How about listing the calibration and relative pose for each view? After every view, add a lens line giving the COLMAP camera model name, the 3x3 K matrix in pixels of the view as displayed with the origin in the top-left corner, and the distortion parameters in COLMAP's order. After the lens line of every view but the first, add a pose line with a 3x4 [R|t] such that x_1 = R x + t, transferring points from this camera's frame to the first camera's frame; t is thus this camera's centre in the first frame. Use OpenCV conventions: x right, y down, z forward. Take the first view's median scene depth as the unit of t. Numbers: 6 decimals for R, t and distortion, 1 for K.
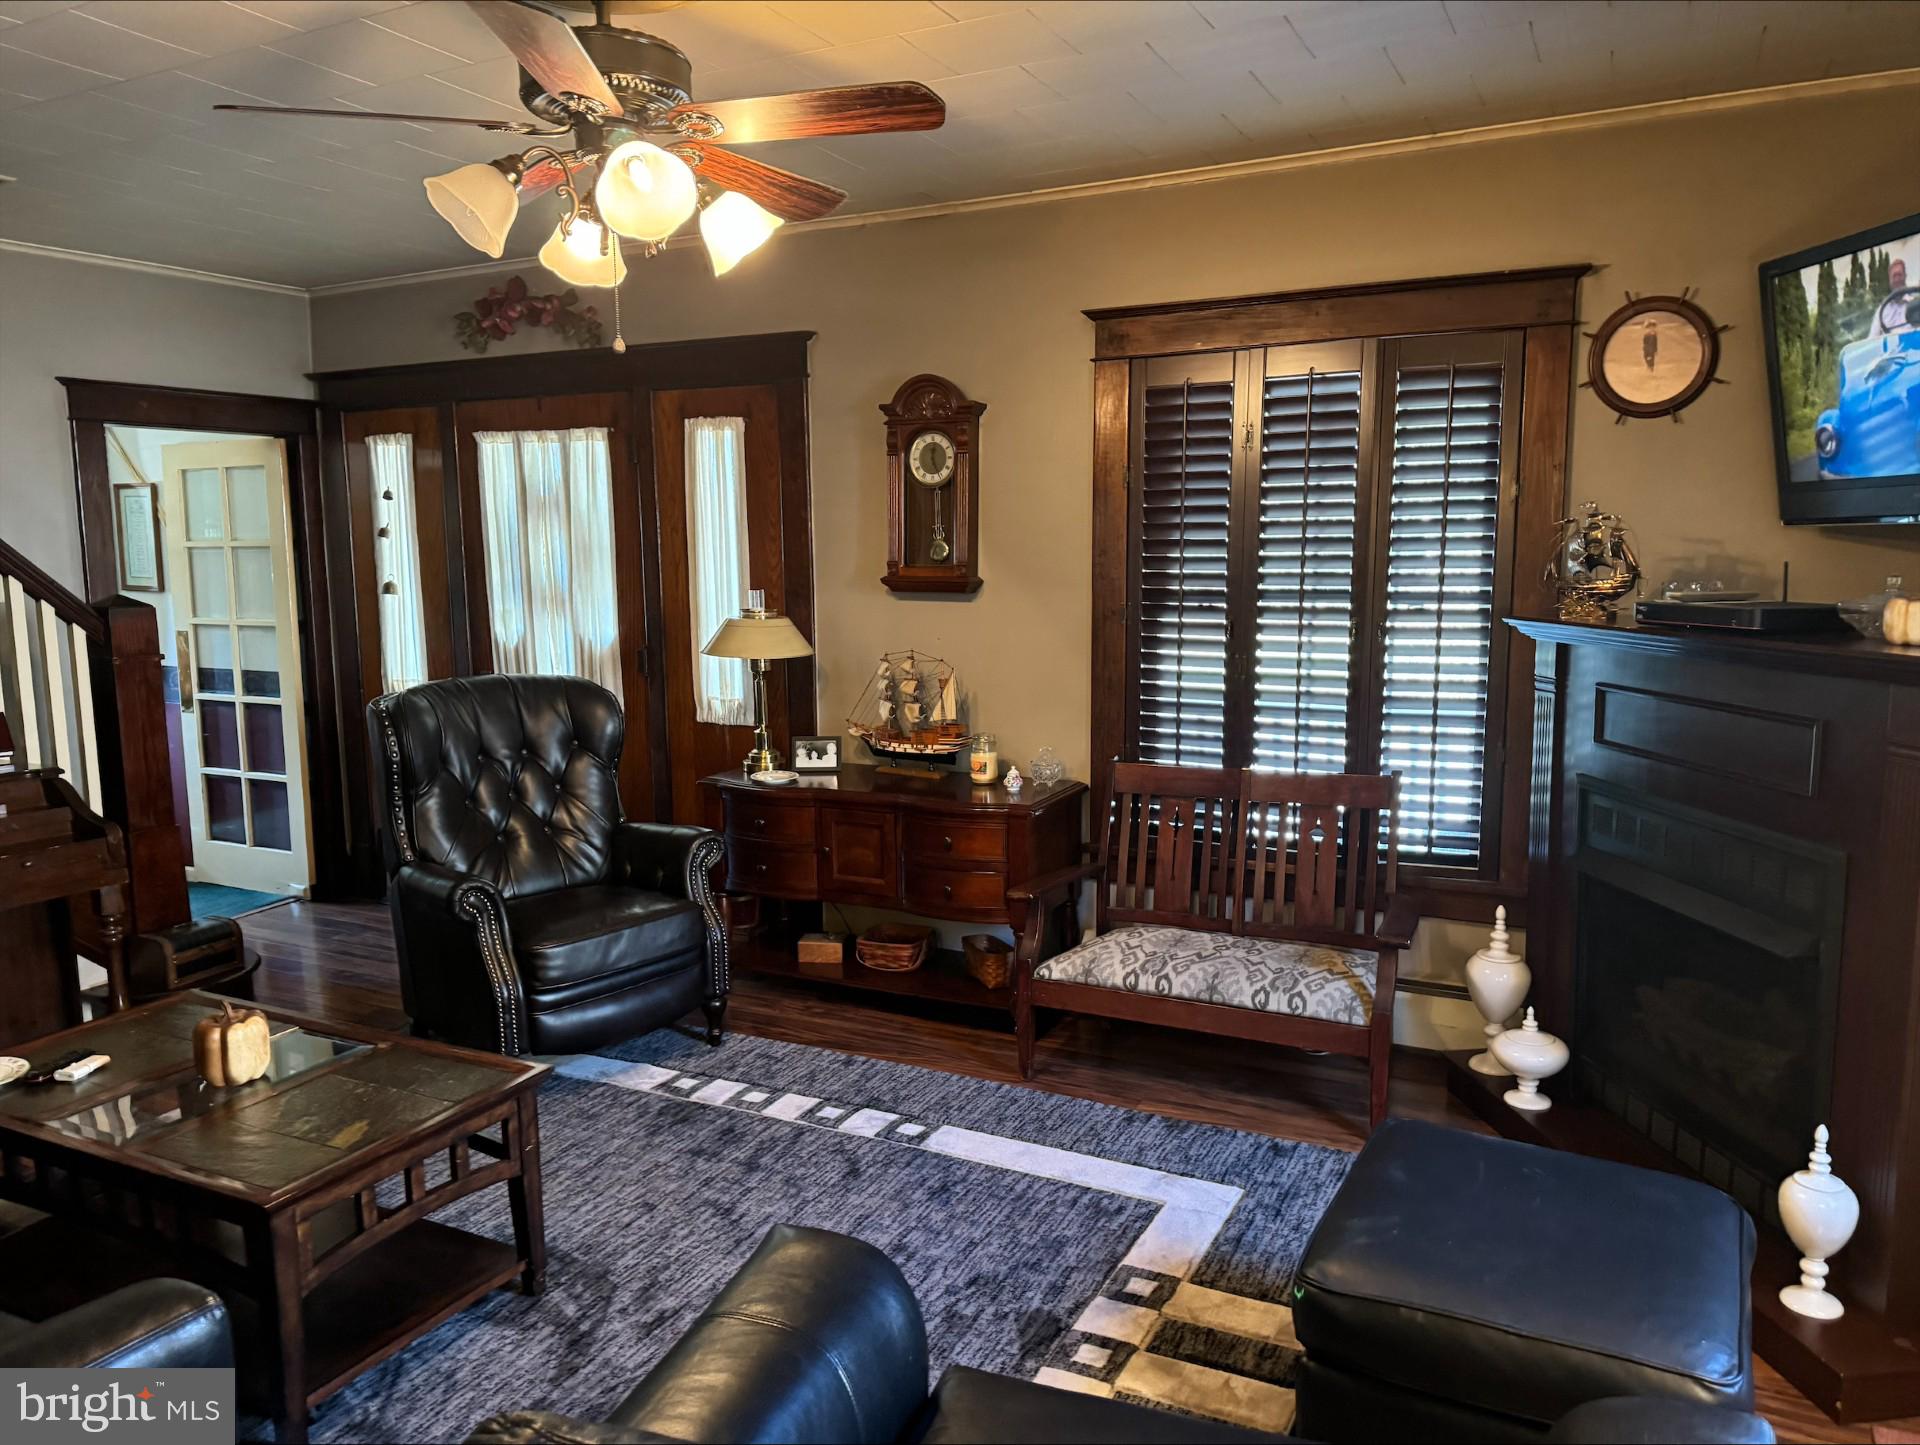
lens RADIAL K [[1361.0, 0, 964.9], [0, 1361.0, 735.2], [0, 0, 1]] dist [0.031487, -0.032912]
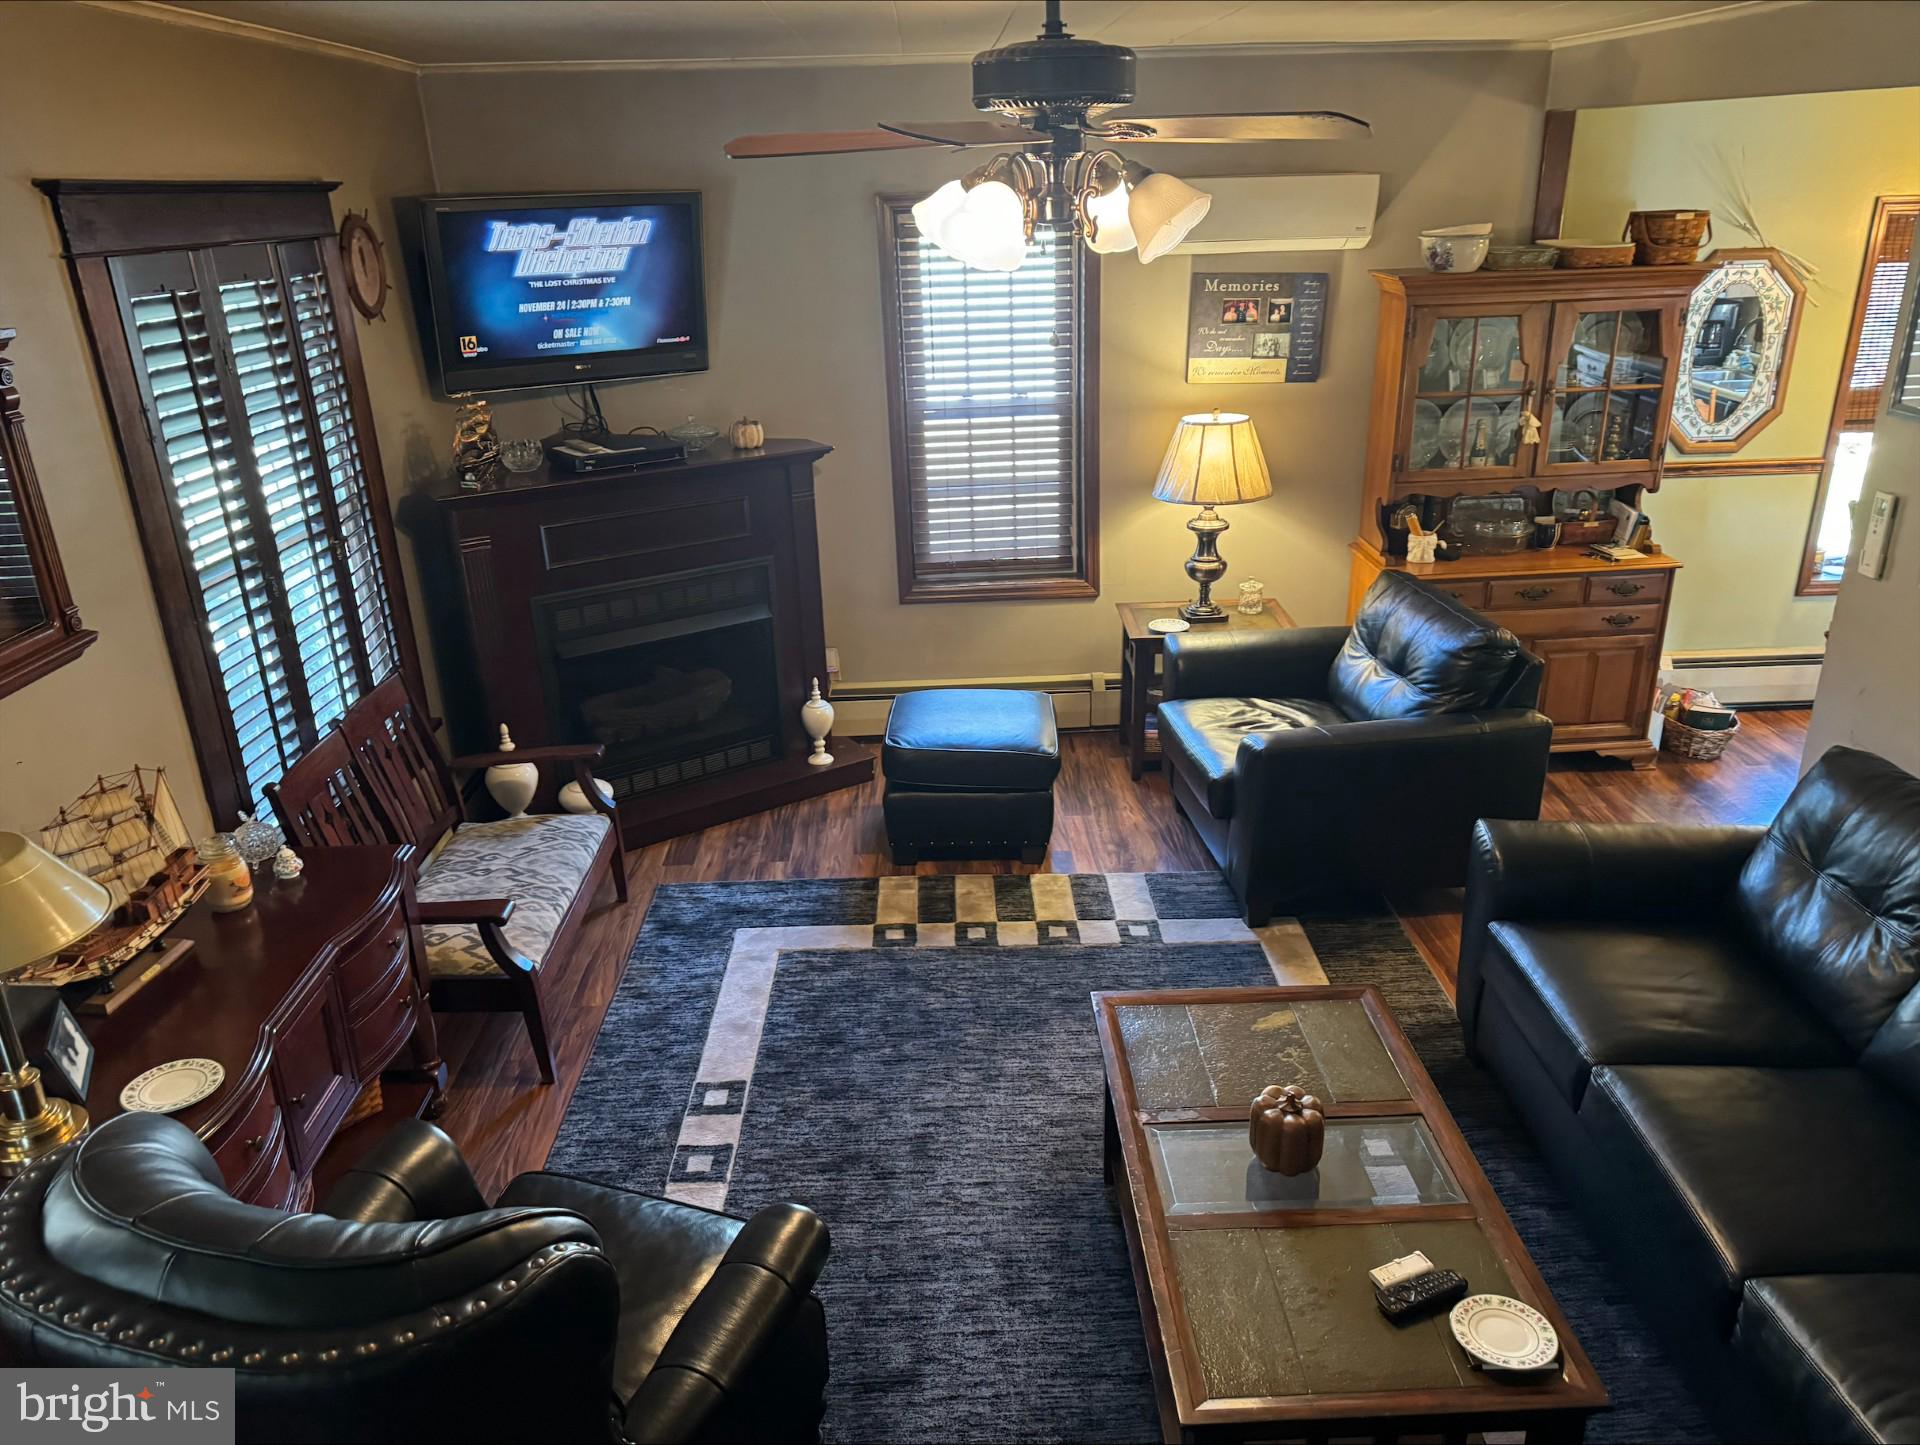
lens RADIAL K [[1361.0, 0, 964.9], [0, 1361.0, 735.2], [0, 0, 1]] dist [0.031487, -0.032912]
pose [[-0.486996, -0.312381, 0.815631, -0.976555], [0.149963, 0.890078, 0.430433, -0.396167], [-0.860434, 0.331934, -0.386618, 1.306072]]
